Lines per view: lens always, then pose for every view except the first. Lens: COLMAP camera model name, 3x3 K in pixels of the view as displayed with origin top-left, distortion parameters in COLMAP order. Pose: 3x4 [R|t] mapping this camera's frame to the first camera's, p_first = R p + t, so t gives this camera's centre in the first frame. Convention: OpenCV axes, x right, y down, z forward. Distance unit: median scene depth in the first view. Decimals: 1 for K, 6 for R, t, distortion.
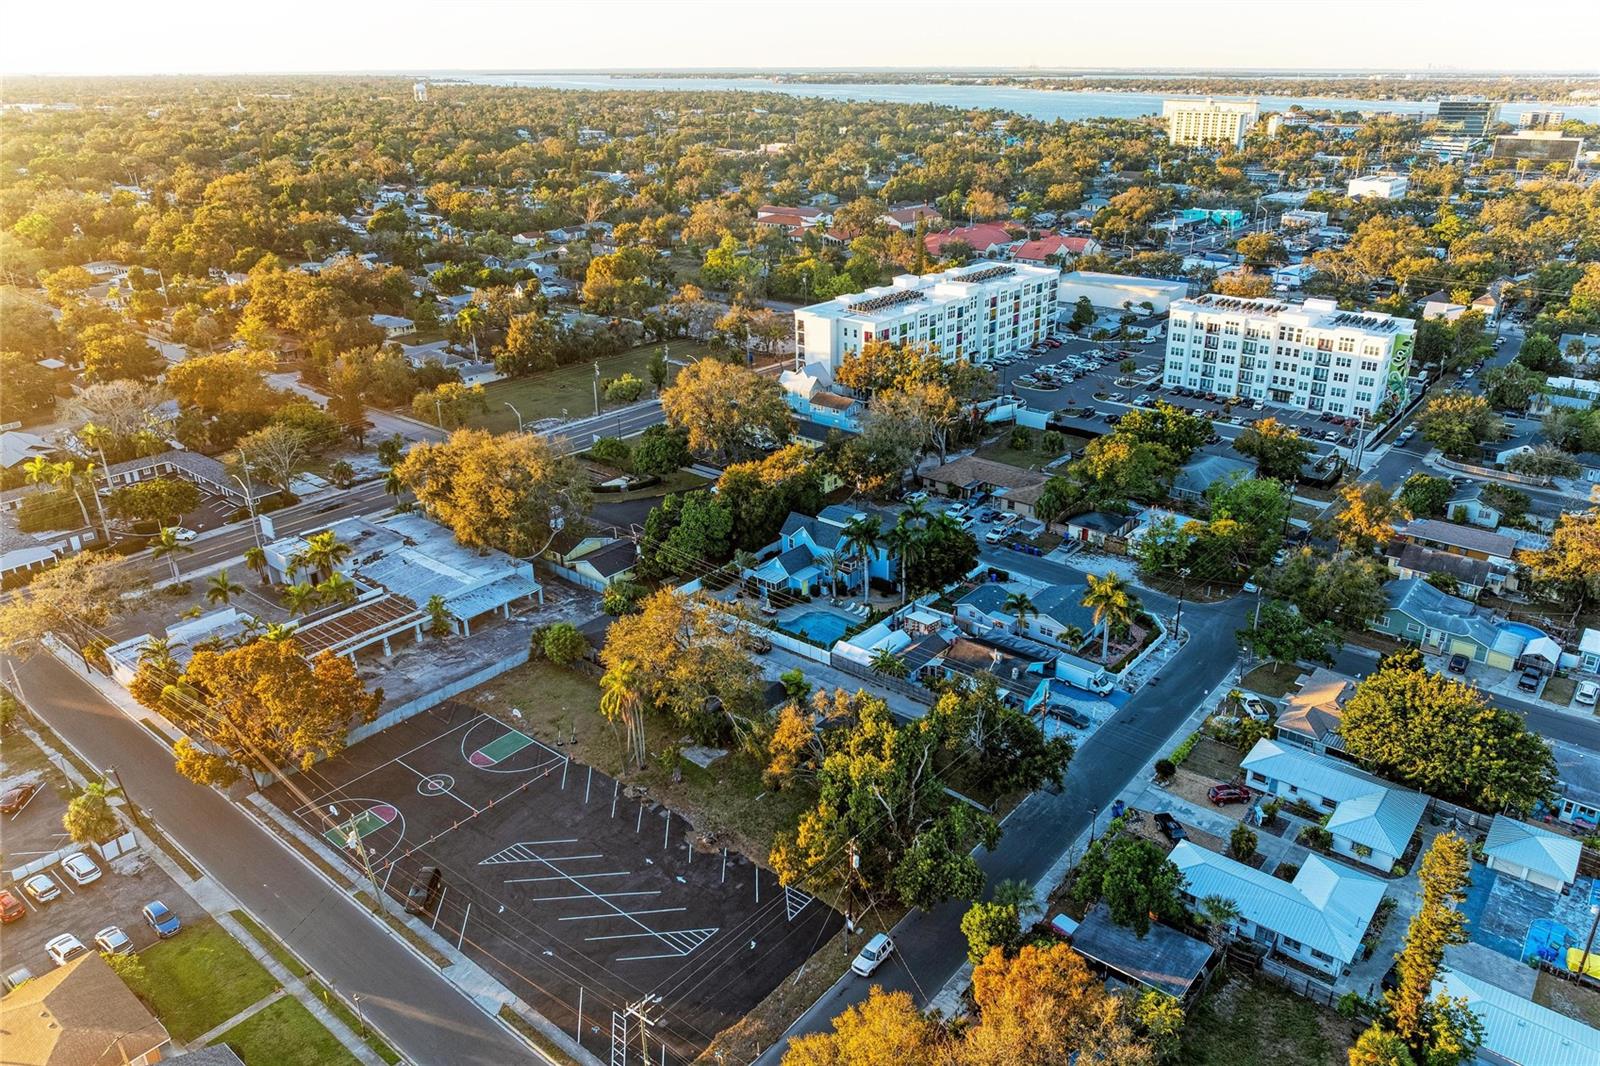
lens RADIAL K [[1131.8, 0, 814.9], [0, 1131.8, 529.0], [0, 0, 1]] dist [-0.007530, -0.006644]
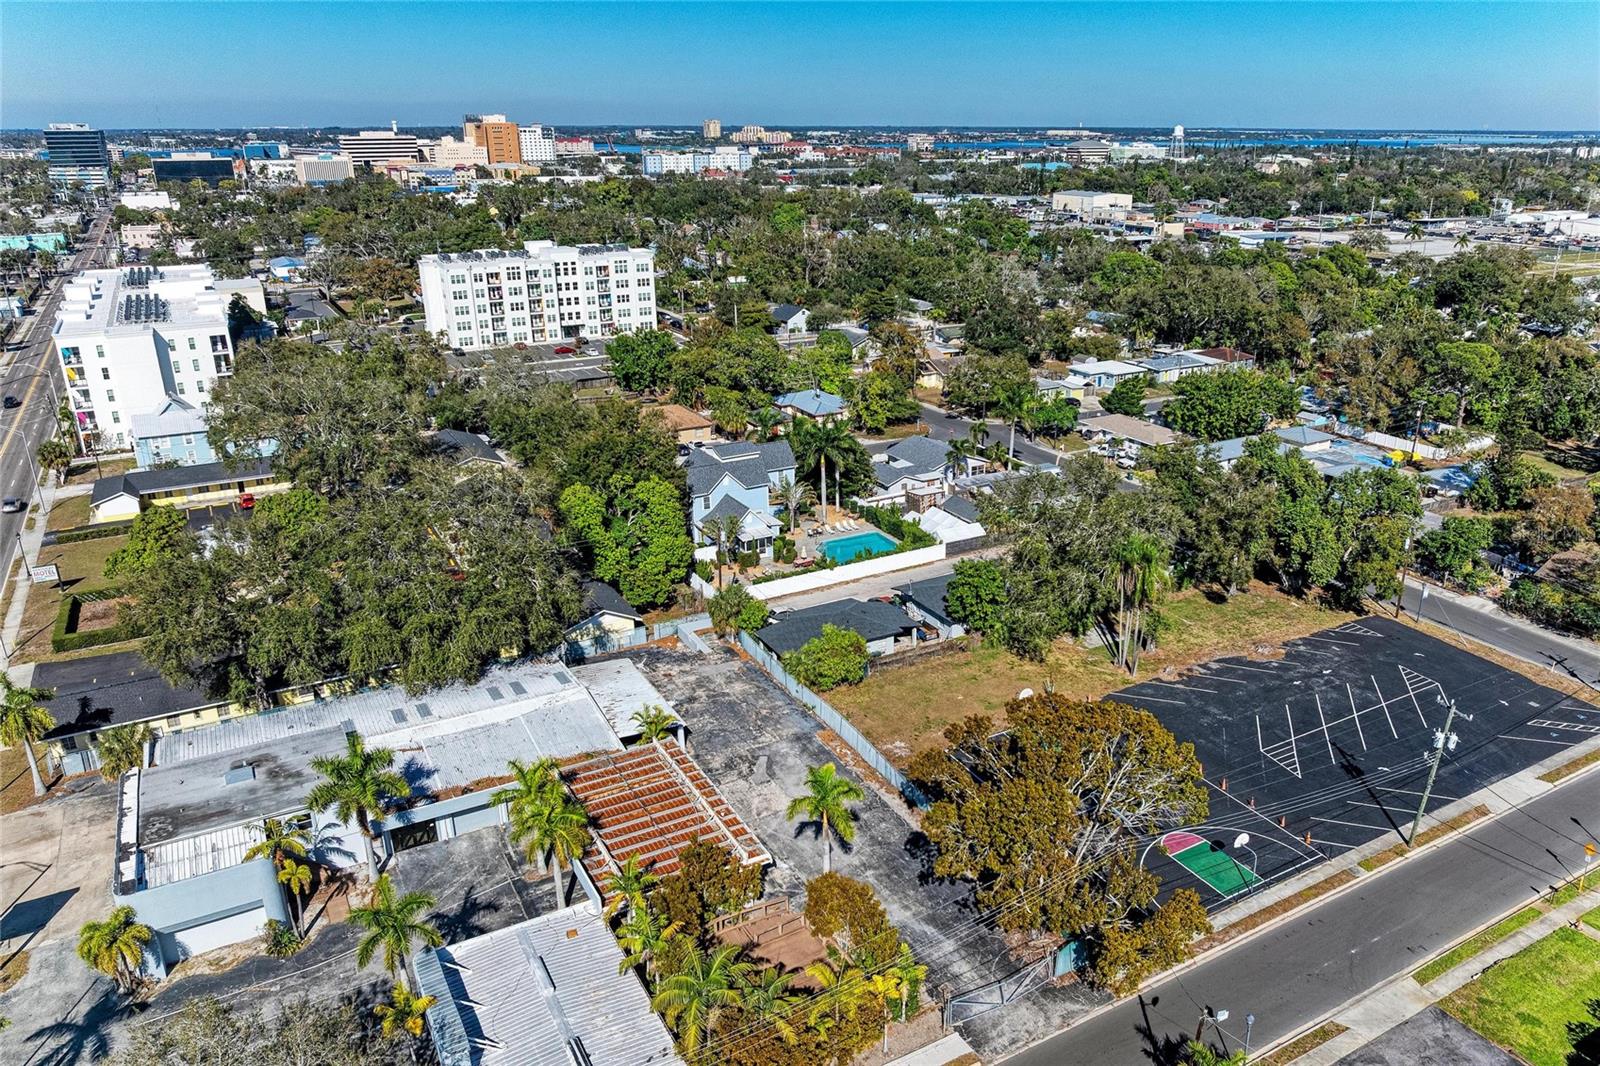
lens RADIAL K [[1133.9, 0, 832.6], [0, 1133.9, 538.3], [0, 0, 1]] dist [-0.009755, 0.000809]
pose [[0.361548, -0.317895, 0.876485, -0.452975], [0.354830, 0.916252, 0.185951, -0.052008], [-0.862194, 0.243773, 0.444068, 0.381922]]
